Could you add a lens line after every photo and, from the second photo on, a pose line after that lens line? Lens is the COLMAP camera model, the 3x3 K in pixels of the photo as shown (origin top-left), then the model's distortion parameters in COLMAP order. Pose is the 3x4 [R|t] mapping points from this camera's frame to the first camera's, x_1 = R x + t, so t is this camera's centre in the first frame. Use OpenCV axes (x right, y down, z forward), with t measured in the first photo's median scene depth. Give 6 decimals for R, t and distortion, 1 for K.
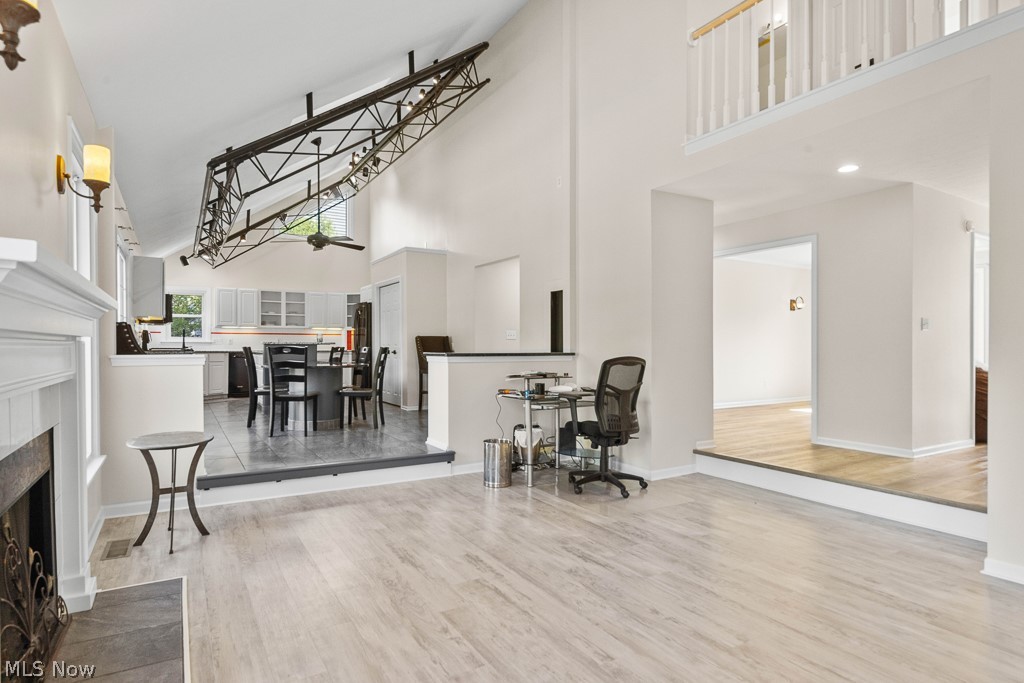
lens RADIAL K [[553.7, 0, 499.6], [0, 553.7, 352.6], [0, 0, 1]] dist [0.005267, -0.002699]
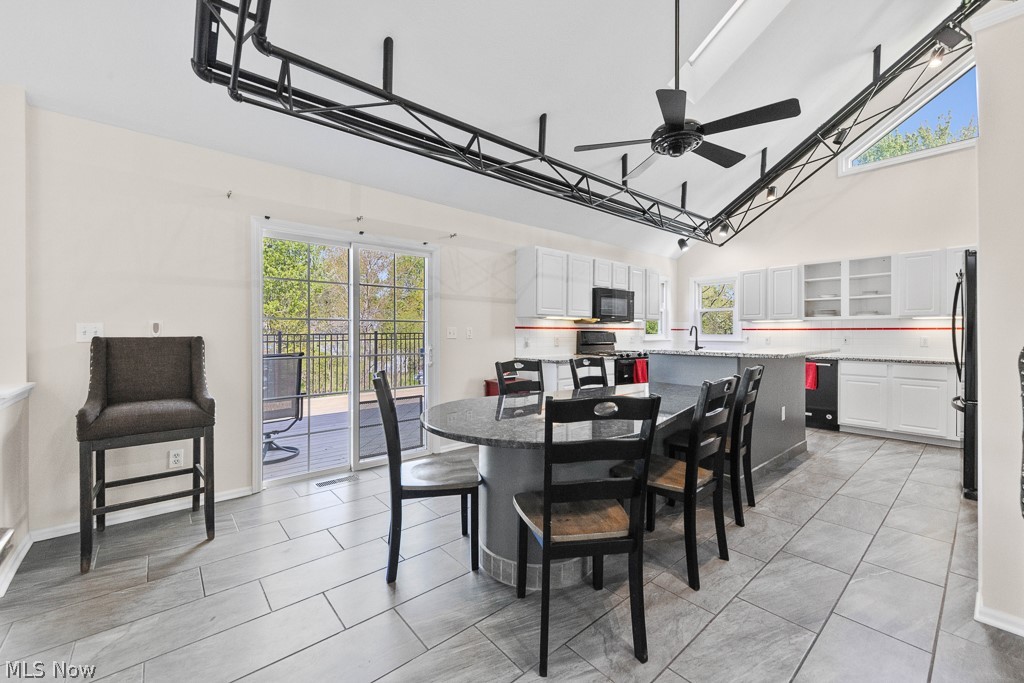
lens RADIAL K [[420.2, 0, 503.1], [0, 420.2, 334.6], [0, 0, 1]] dist [0.003618, -0.002119]
pose [[0.162002, 0.002939, -0.986786, 0.036130], [-0.010193, 0.999947, 0.001305, -0.081263], [0.986738, 0.009847, 0.162023, 1.844032]]
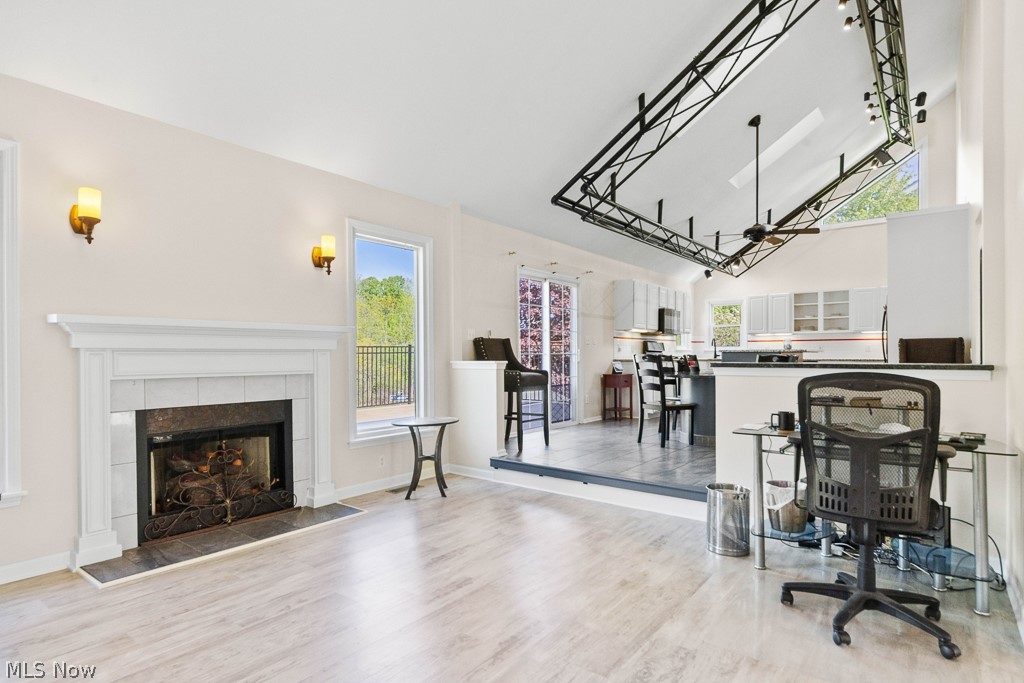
lens RADIAL K [[553.7, 0, 502.1], [0, 553.7, 359.8], [0, 0, 1]] dist [0.005267, -0.002699]
pose [[0.358646, 0.005956, -0.933455, 0.835839], [-0.007301, 0.999967, 0.003575, -0.005833], [0.933445, 0.005533, 0.358678, 0.722128]]
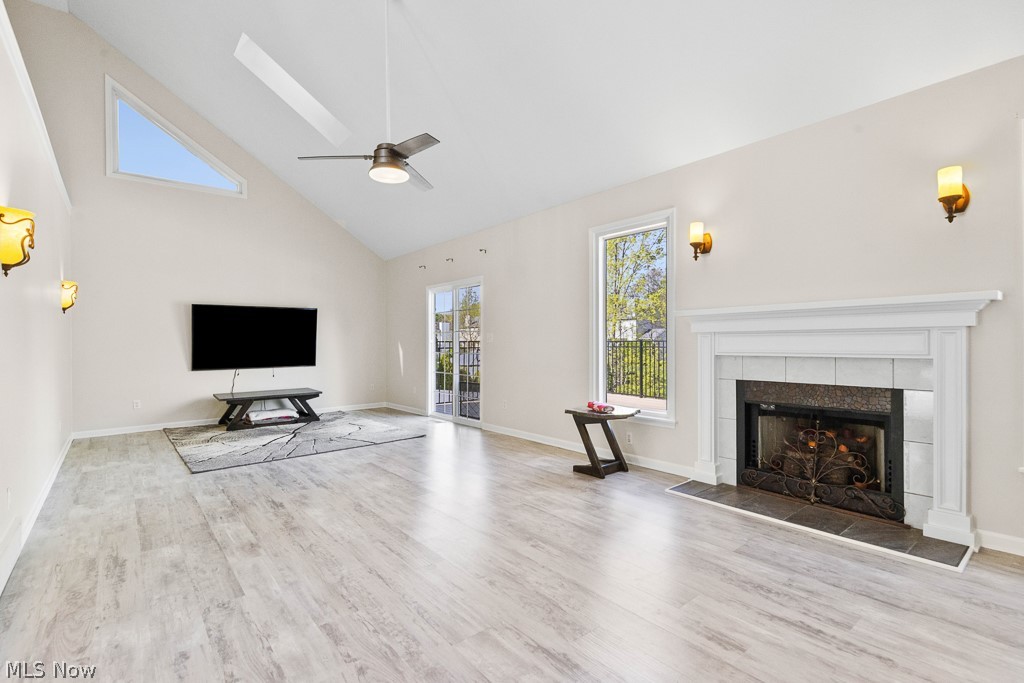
lens RADIAL K [[470.8, 0, 512.2], [0, 470.8, 342.0], [0, 0, 1]] dist [0.005044, 0.000022]
pose [[-0.990421, 0.009902, -0.137727, 0.290570], [0.008394, 0.999898, 0.011527, -0.010935], [0.137828, 0.010261, -0.990403, 1.534141]]
